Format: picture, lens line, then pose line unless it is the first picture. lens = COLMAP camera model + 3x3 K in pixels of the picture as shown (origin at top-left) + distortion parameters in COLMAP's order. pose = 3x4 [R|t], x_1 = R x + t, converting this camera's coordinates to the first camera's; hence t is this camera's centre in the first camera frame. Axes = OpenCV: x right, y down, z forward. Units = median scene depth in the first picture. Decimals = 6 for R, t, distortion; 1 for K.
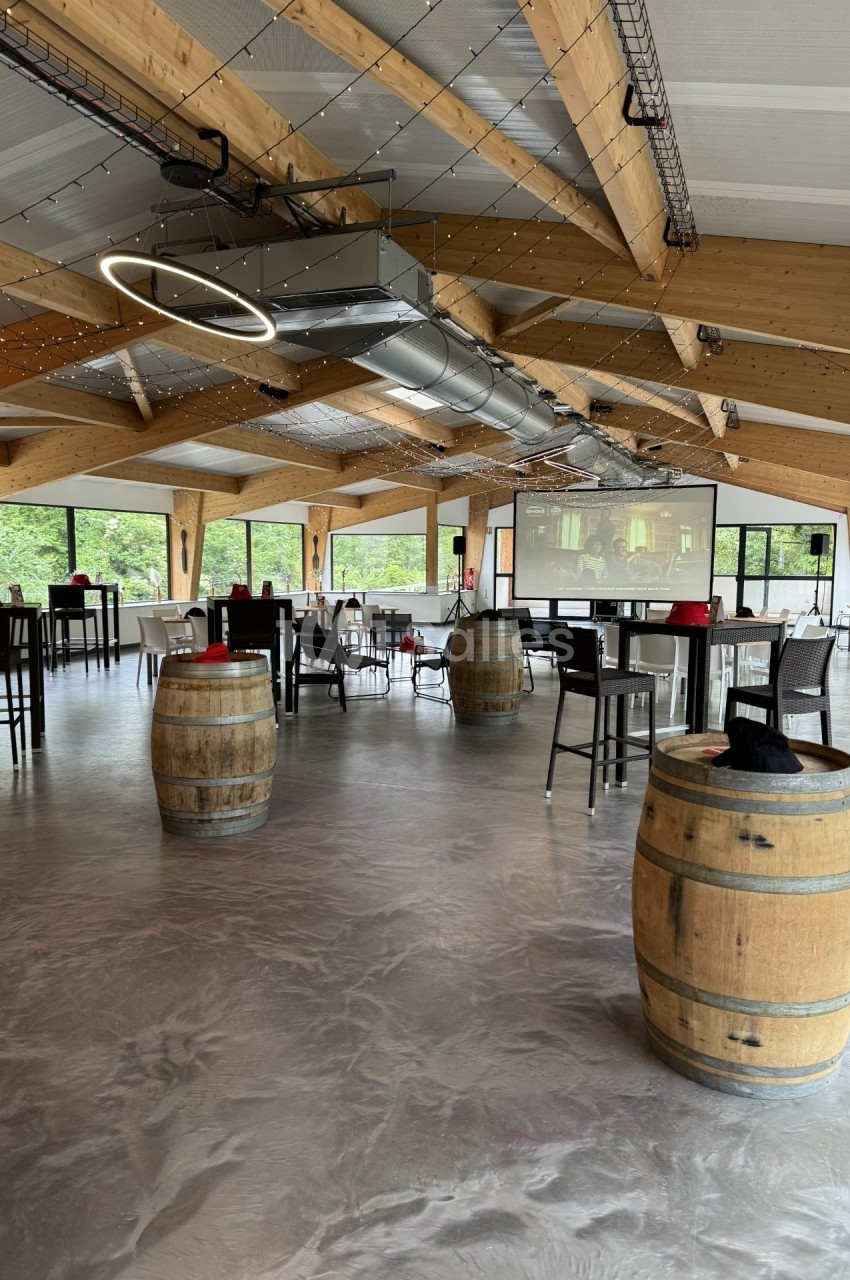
lens RADIAL K [[952.1, 0, 425.0], [0, 952.1, 640.0], [0, 0, 1]] dist [0.124216, -0.001120]
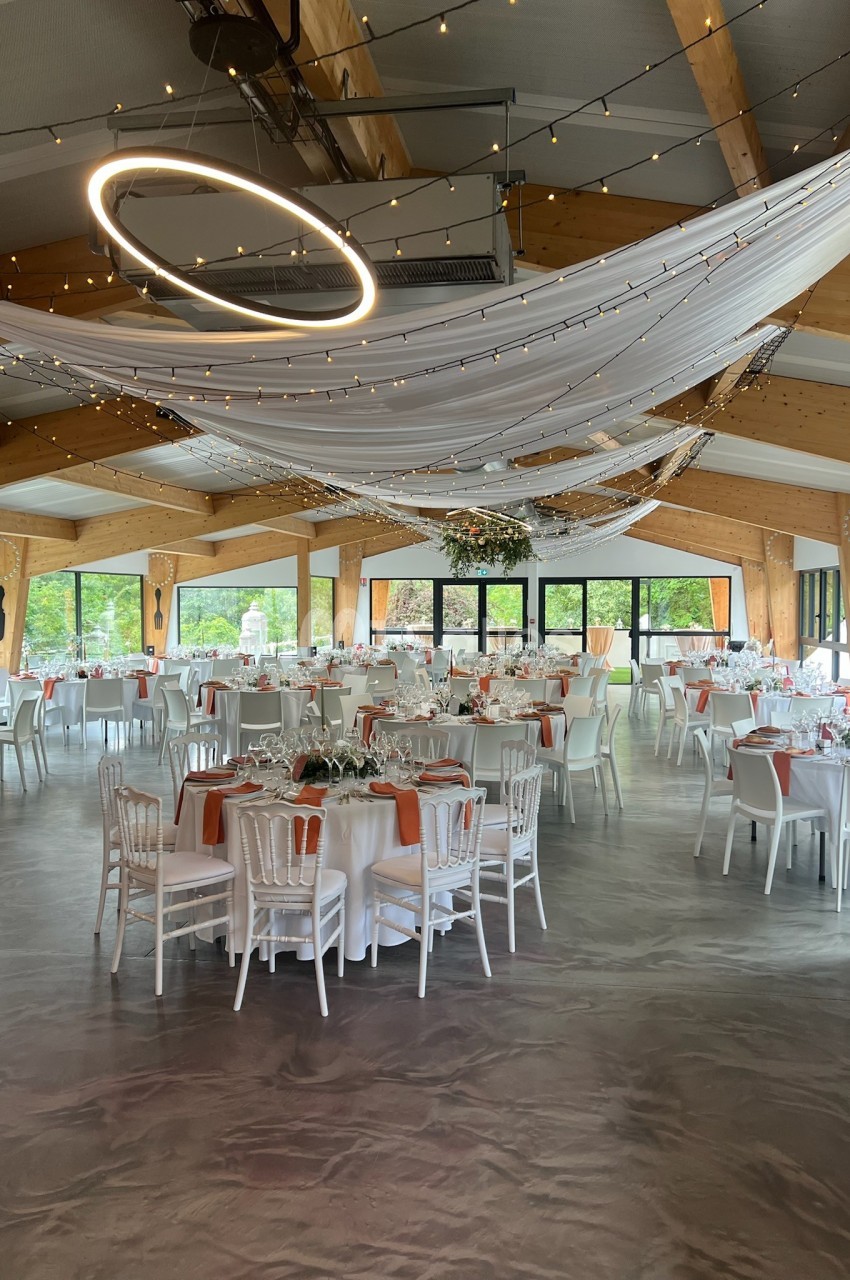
lens RADIAL K [[952.1, 0, 425.0], [0, 952.1, 640.0], [0, 0, 1]] dist [0.124216, -0.001120]
pose [[0.970385, -0.020908, 0.240657, -0.107555], [0.030600, 0.998861, -0.036606, -0.030829], [-0.239618, 0.042886, 0.969920, 0.149277]]
